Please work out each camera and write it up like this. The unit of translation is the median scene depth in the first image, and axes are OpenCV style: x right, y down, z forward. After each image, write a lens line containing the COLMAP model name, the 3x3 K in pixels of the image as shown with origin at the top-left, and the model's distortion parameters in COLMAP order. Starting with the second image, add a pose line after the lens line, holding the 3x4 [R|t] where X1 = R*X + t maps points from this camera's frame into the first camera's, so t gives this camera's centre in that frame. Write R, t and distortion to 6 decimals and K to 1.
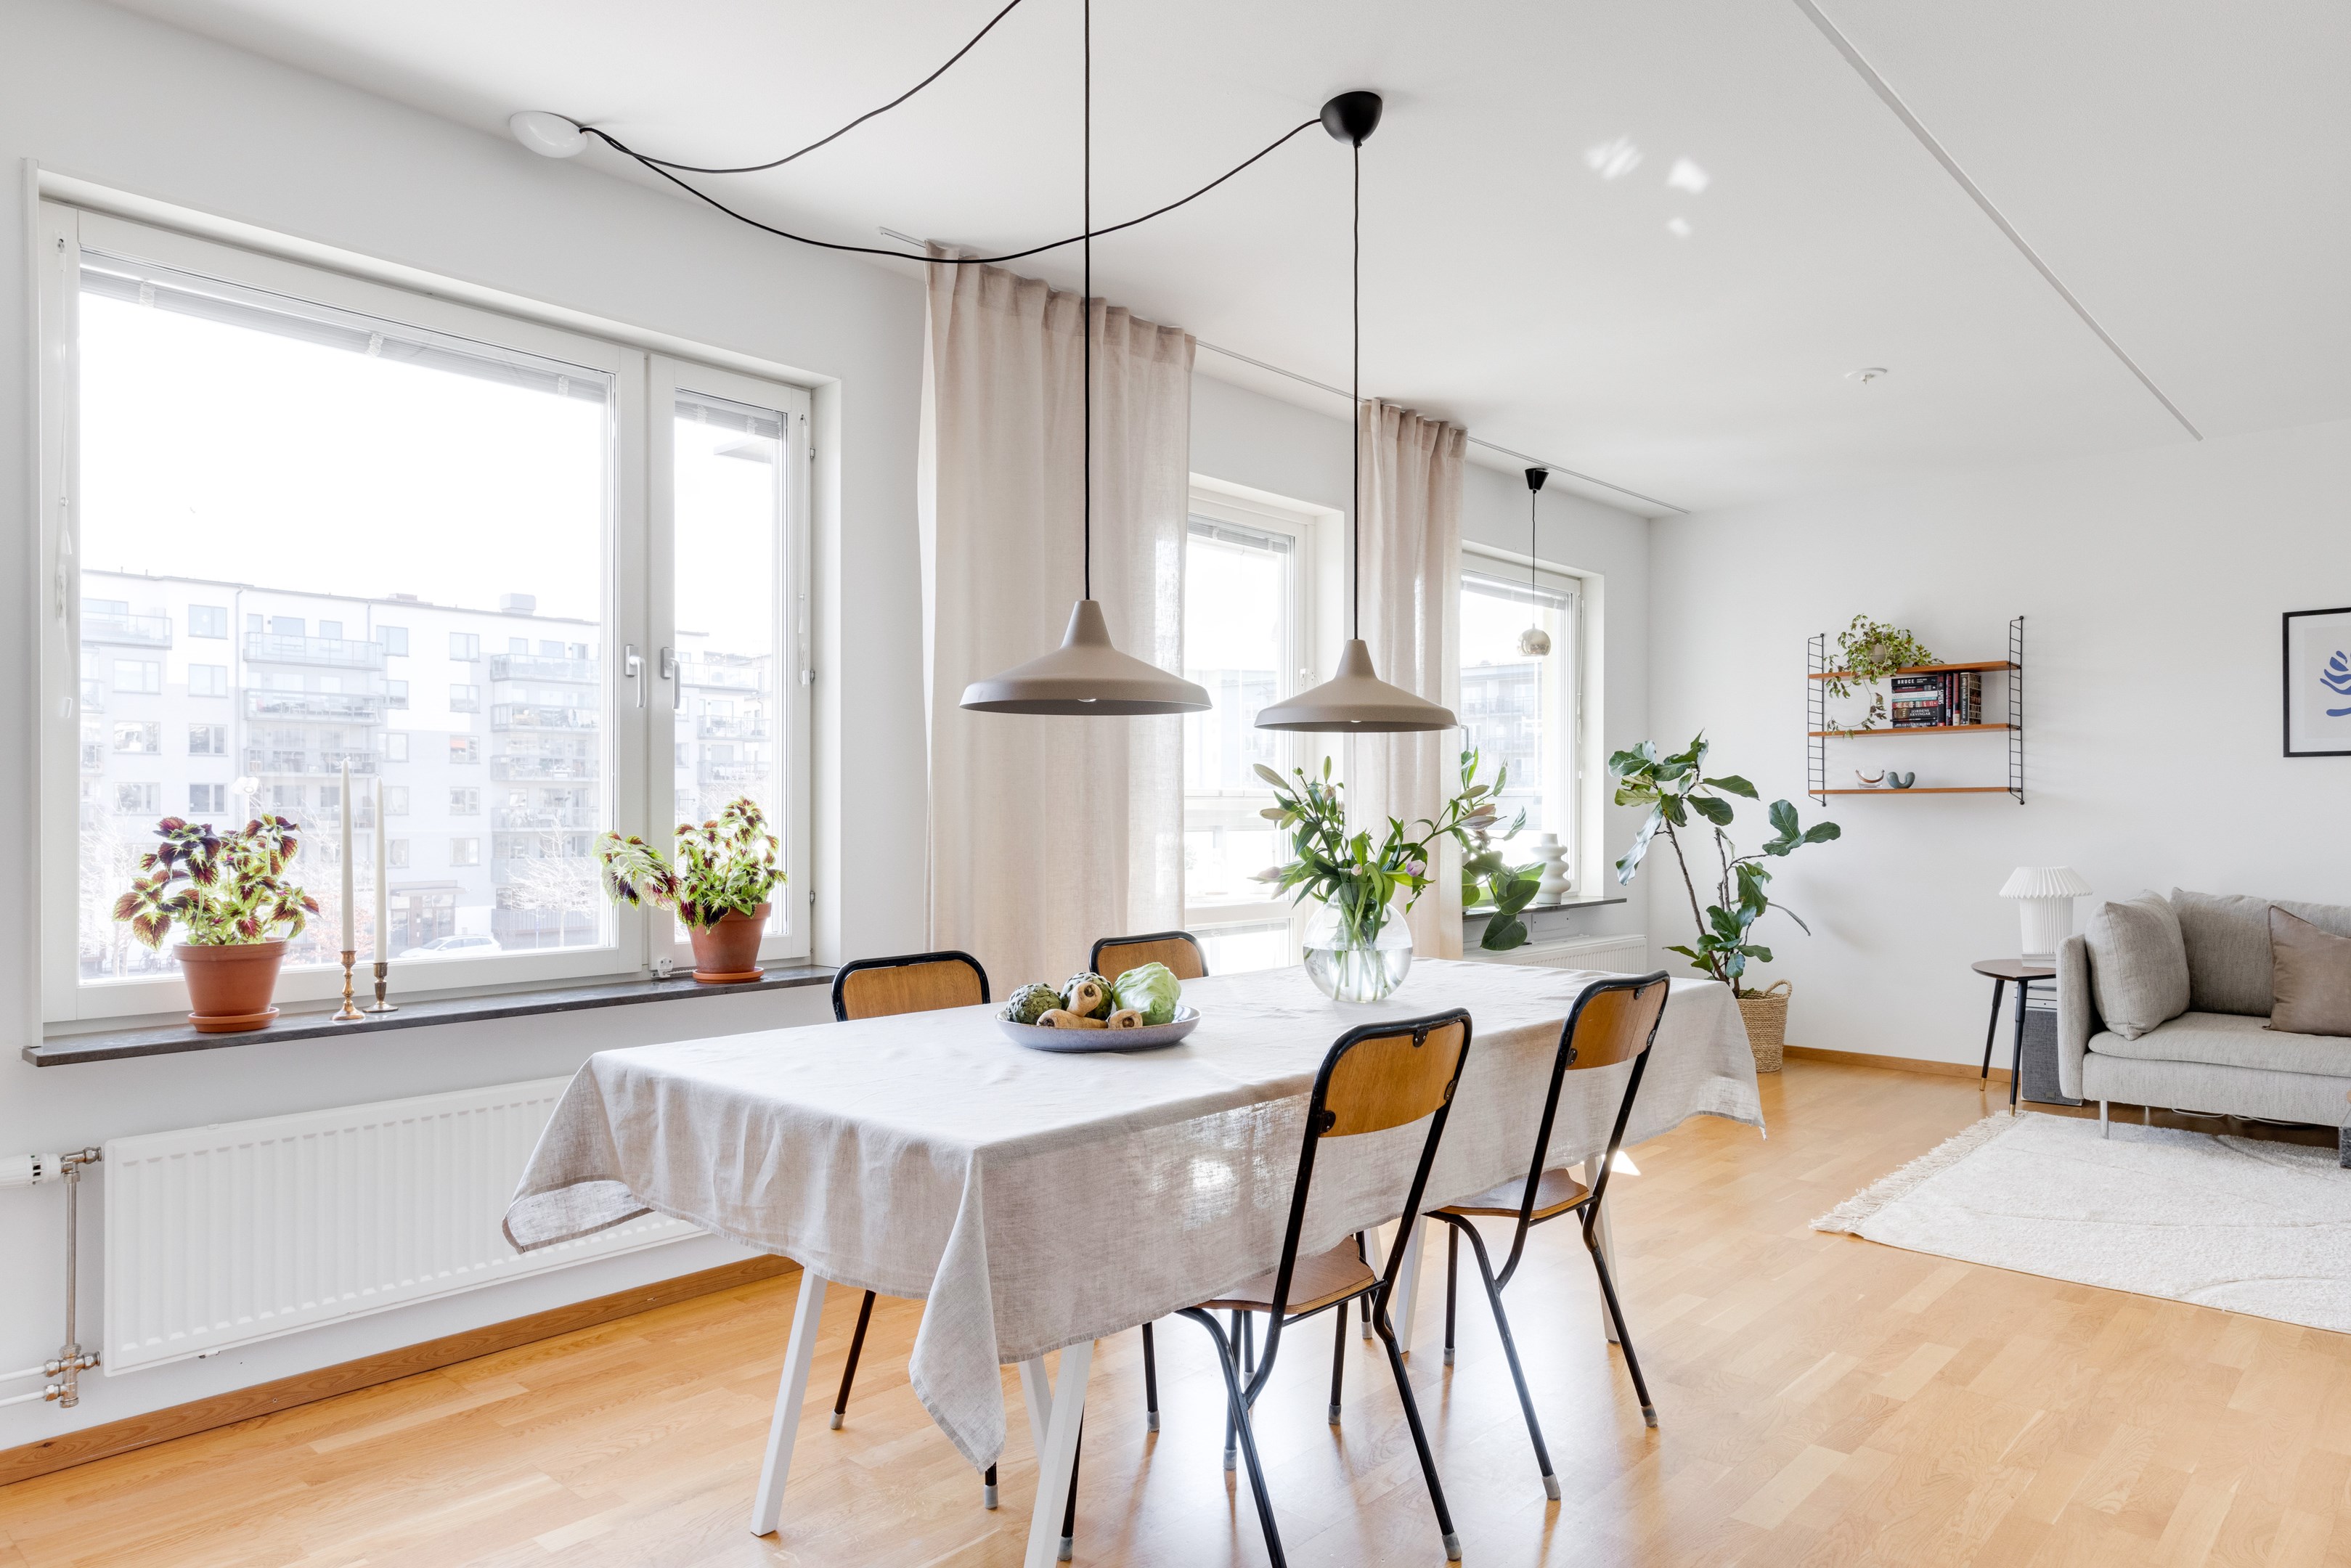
lens RADIAL K [[1452.3, 0, 1244.2], [0, 1452.3, 806.0], [0, 0, 1]] dist [0.021459, -0.000219]
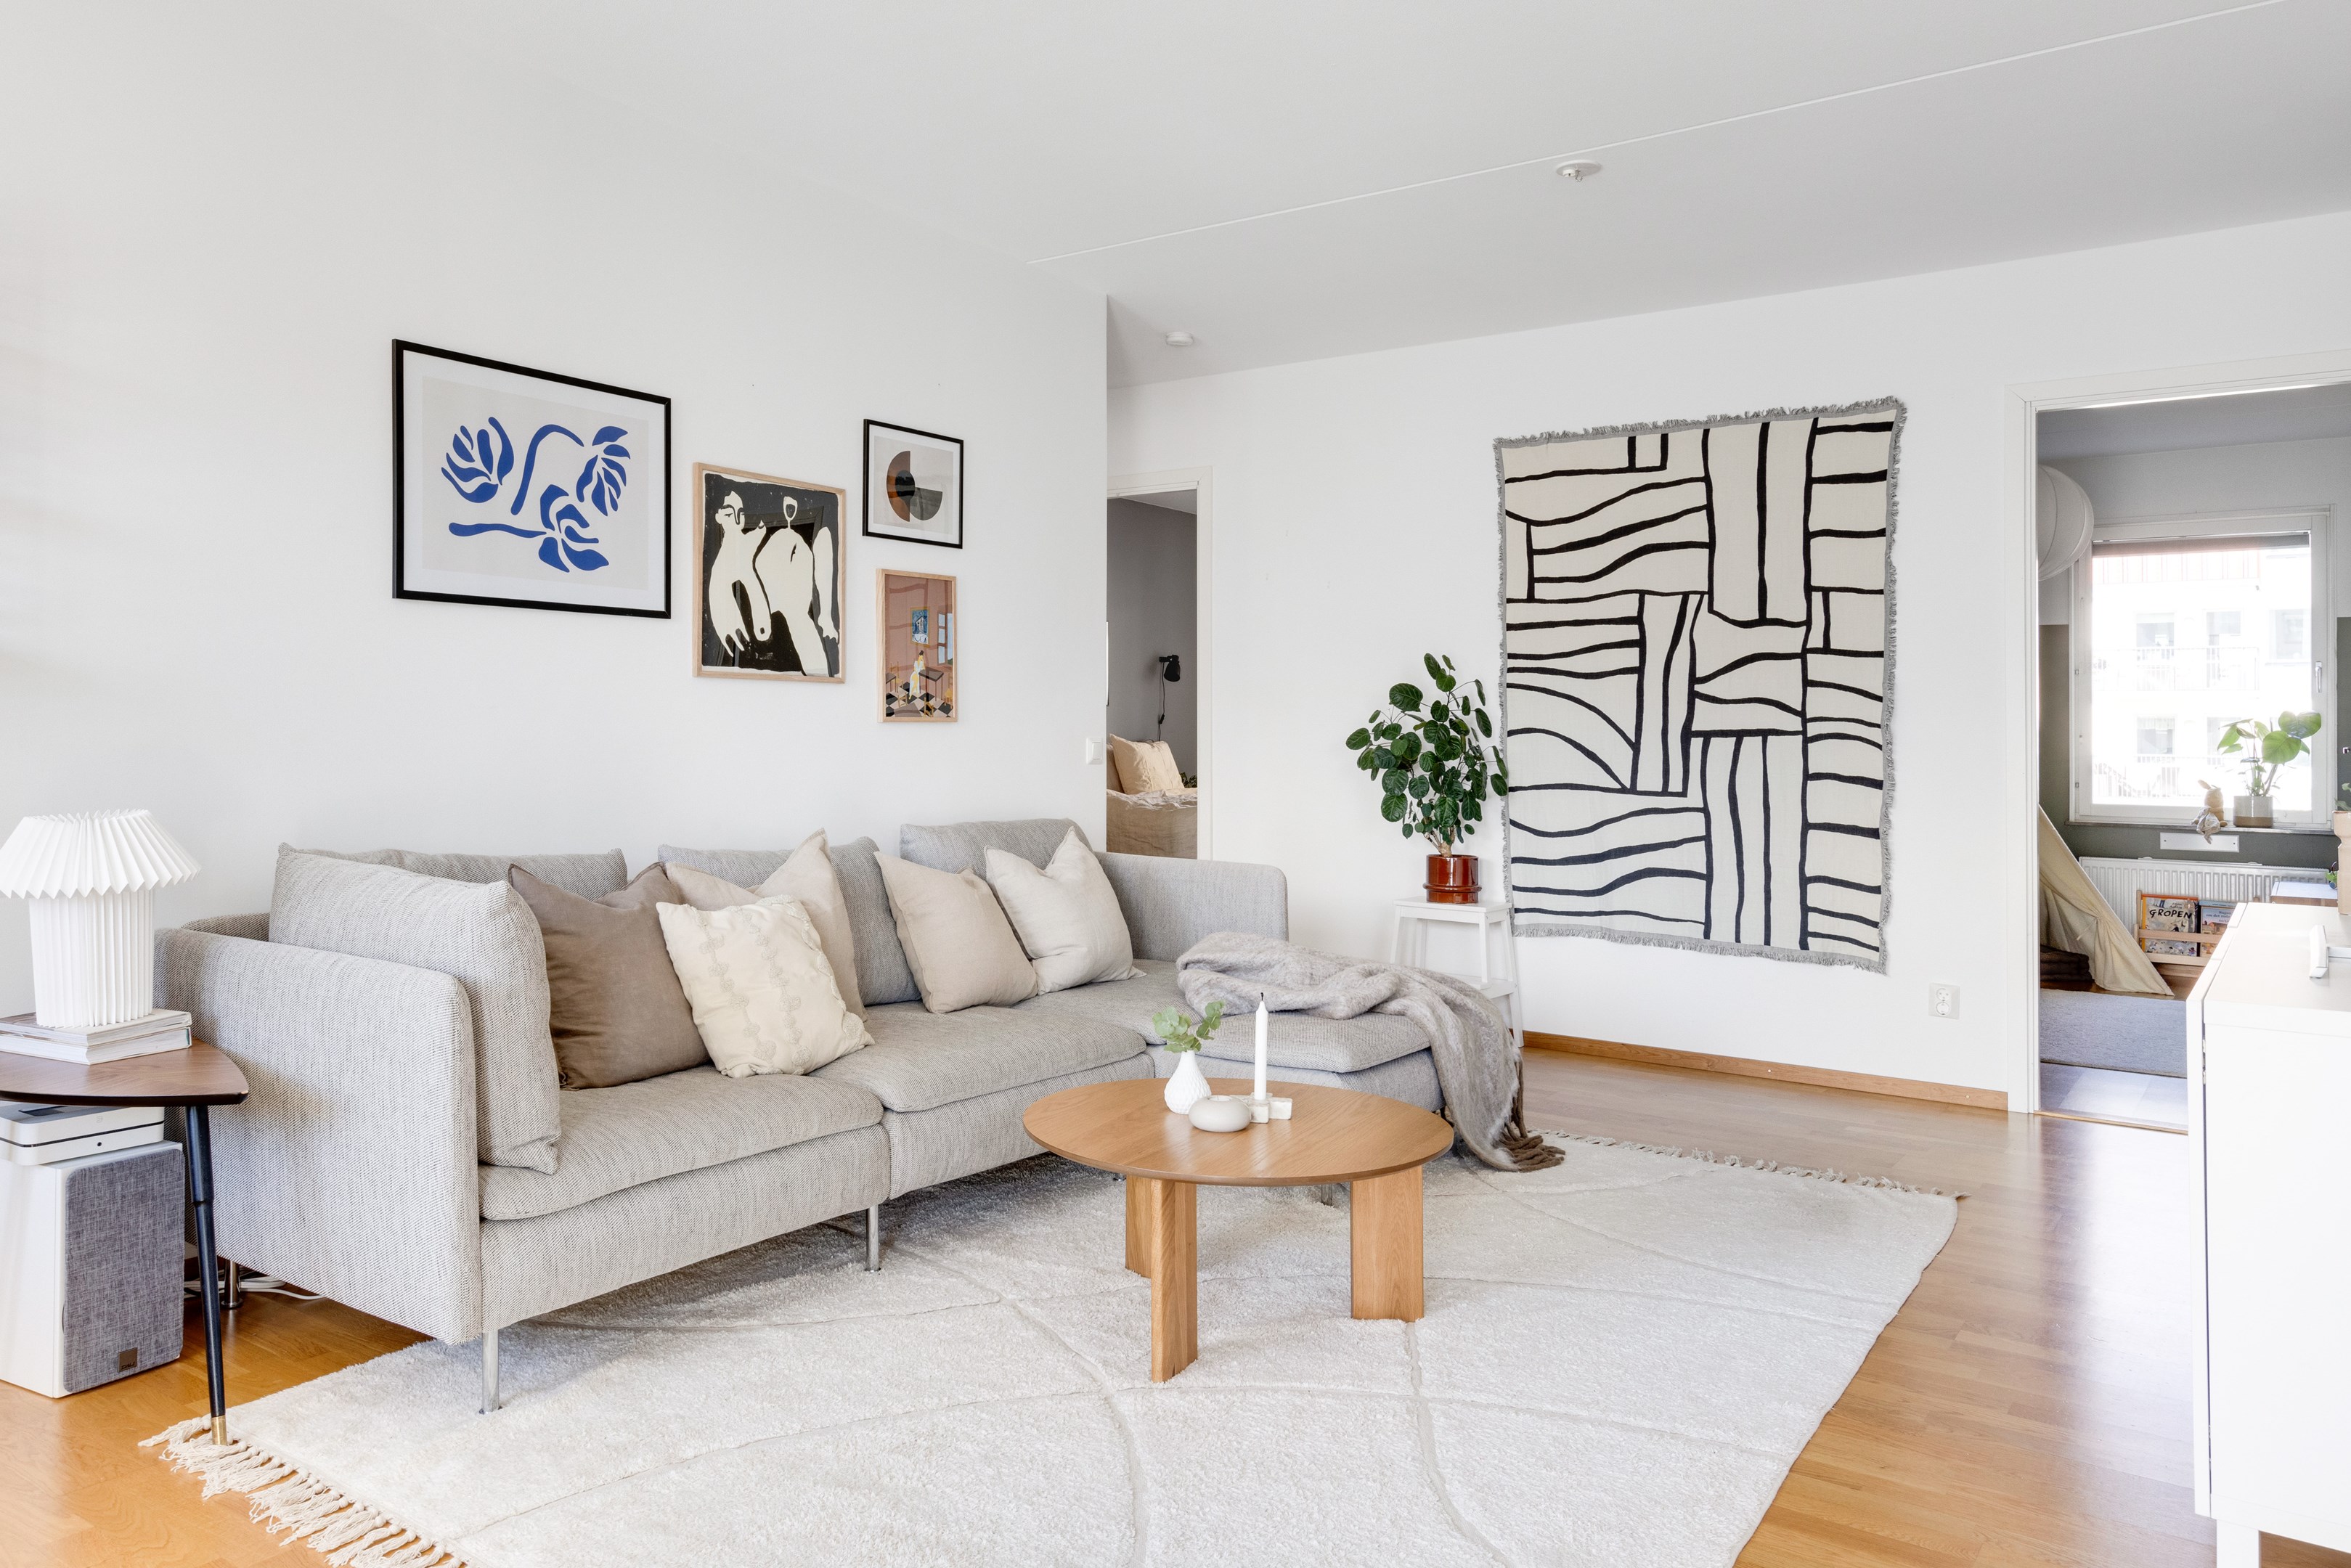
lens RADIAL K [[1681.1, 0, 1048.4], [0, 1681.1, 730.9], [0, 0, 1]] dist [0.009589, -0.001294]
pose [[-0.084879, 0.002516, 0.996388, 0.074955], [-0.017527, 0.999838, -0.004018, 0.024289], [-0.996237, -0.017805, -0.084821, 1.256776]]
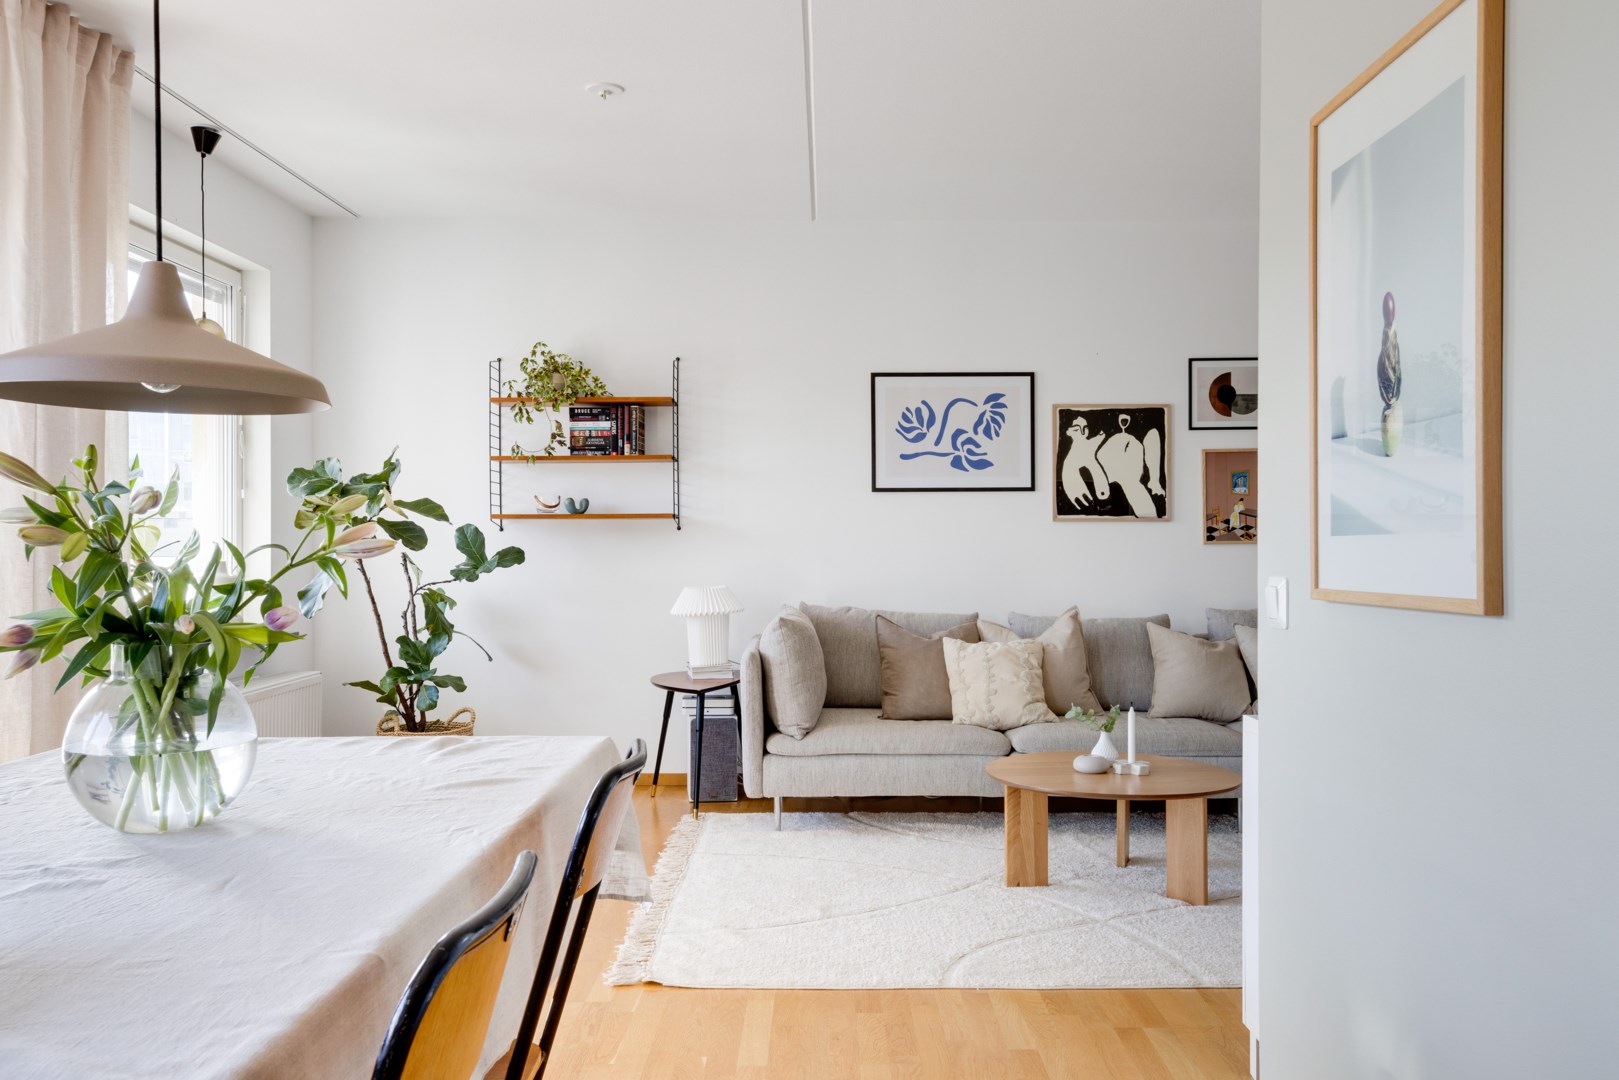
lens RADIAL K [[1325.1, 0, 805.8], [0, 1325.1, 539.5], [0, 0, 1]] dist [0.044848, -0.010661]
pose [[0.753578, 0.000469, 0.657358, -0.084841], [-0.004192, 0.999983, 0.004091, 0.002948], [-0.657345, -0.005838, 0.753567, 0.325949]]
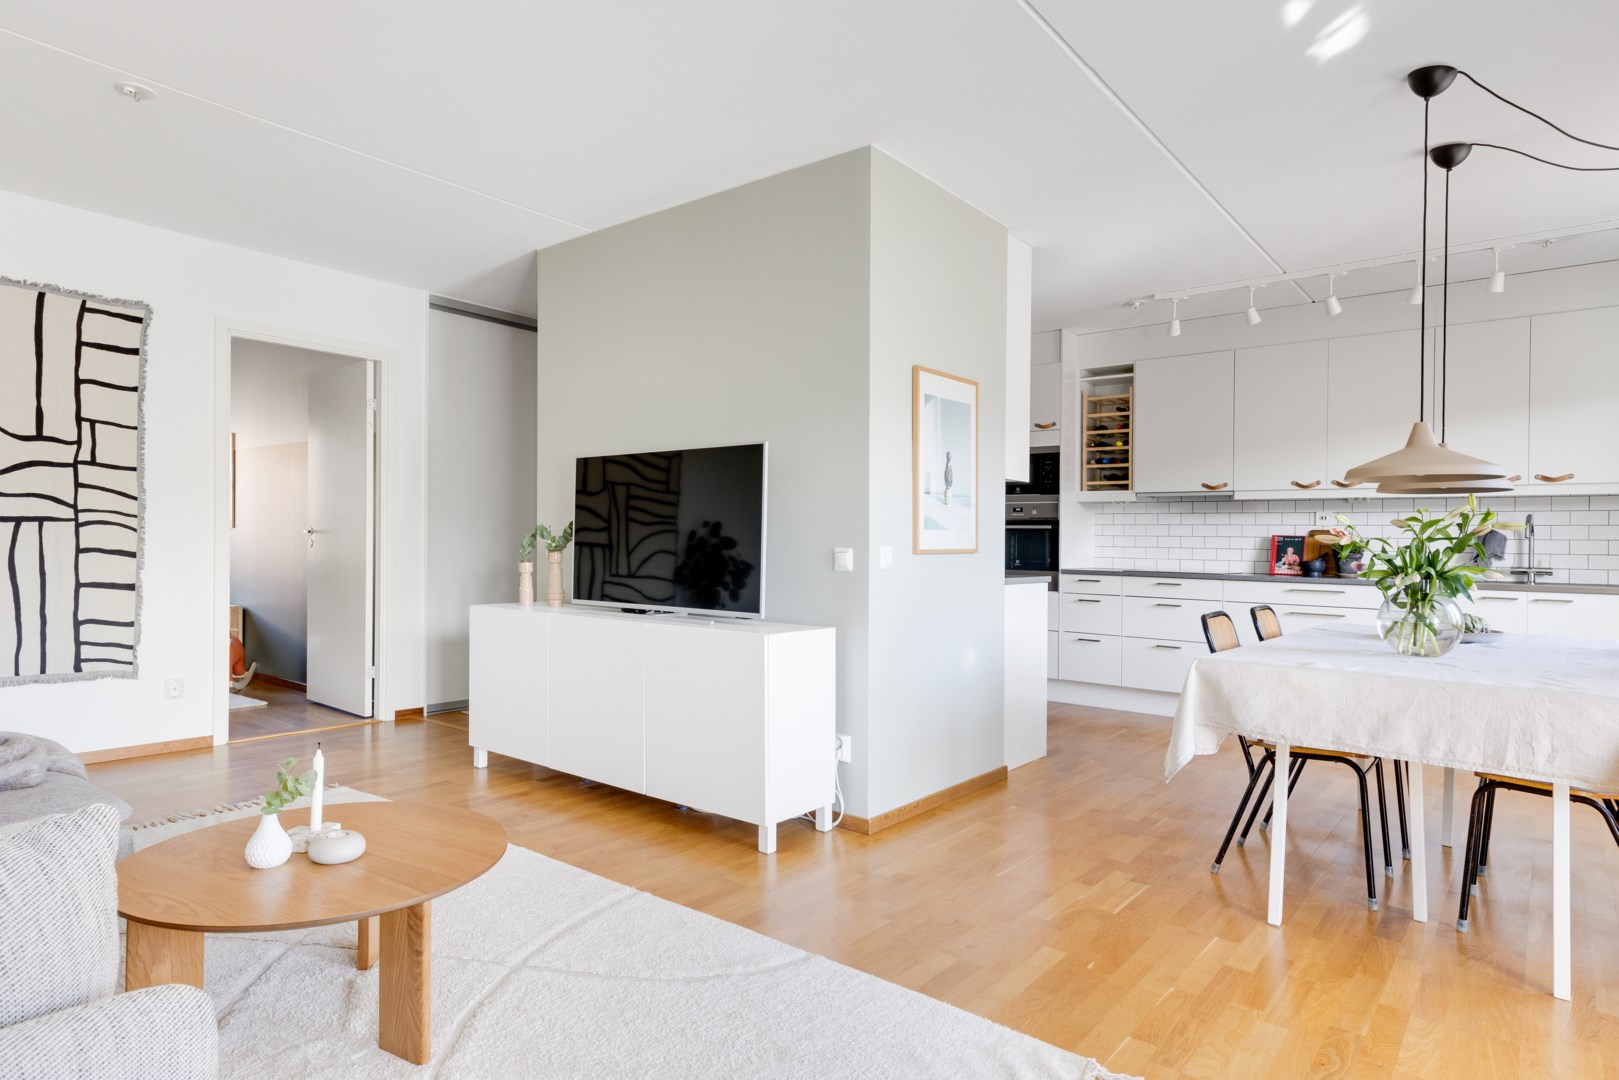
lens RADIAL K [[949.2, 0, 753.4], [0, 949.2, 536.0], [0, 0, 1]] dist [0.011843, 0.001025]
pose [[-0.999526, -0.018026, -0.024975, 0.672745], [-0.017759, 0.999783, -0.010867, 0.026504], [0.025166, -0.010419, -0.999629, 1.683432]]
